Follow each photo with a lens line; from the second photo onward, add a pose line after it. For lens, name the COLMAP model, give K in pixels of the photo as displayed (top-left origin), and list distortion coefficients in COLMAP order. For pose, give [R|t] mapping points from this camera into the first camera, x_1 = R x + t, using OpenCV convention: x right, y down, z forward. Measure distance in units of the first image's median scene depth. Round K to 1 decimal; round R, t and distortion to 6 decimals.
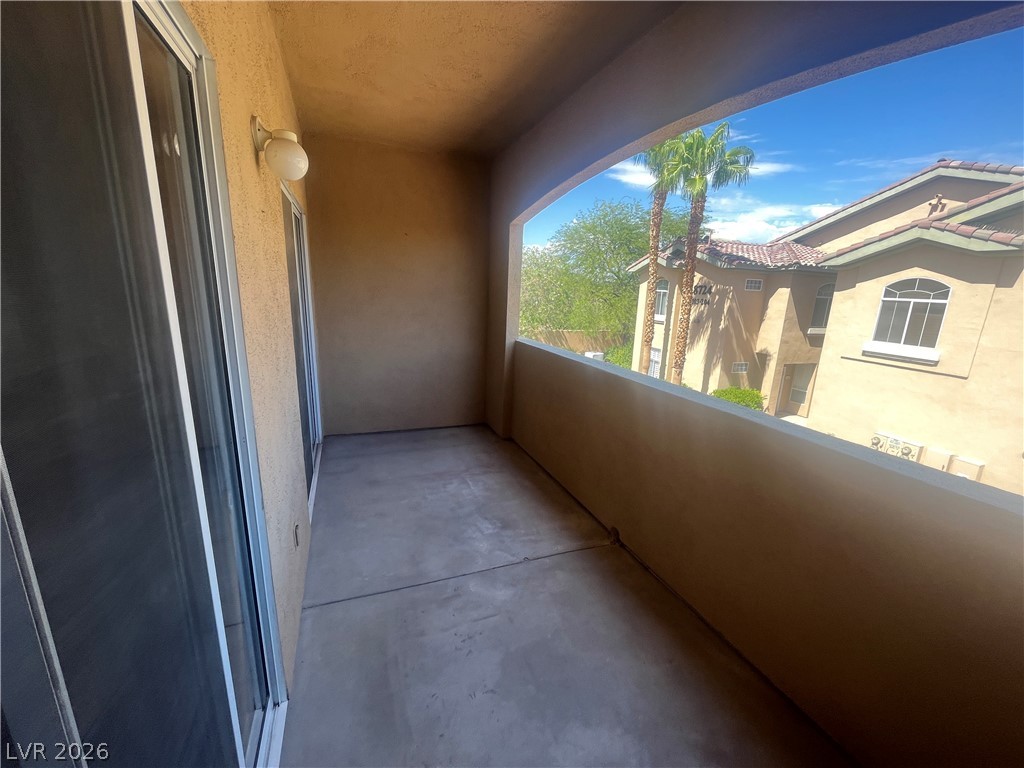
lens RADIAL K [[416.3, 0, 514.9], [0, 416.3, 384.0], [0, 0, 1]] dist [-0.003207, -0.000051]
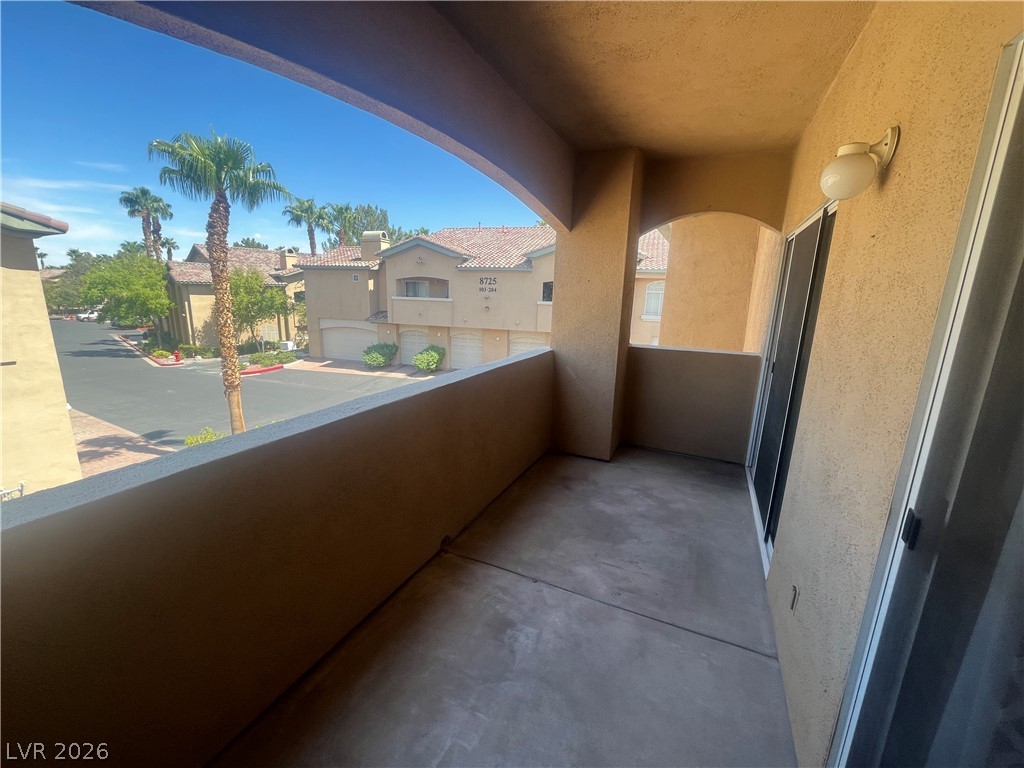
lens RADIAL K [[416.3, 0, 514.9], [0, 416.3, 384.0], [0, 0, 1]] dist [-0.003207, -0.000051]
pose [[-0.683673, -0.211993, 0.698319, -0.528644], [0.112580, 0.914788, 0.387927, -0.381491], [-0.721052, 0.343833, -0.601550, 1.490476]]
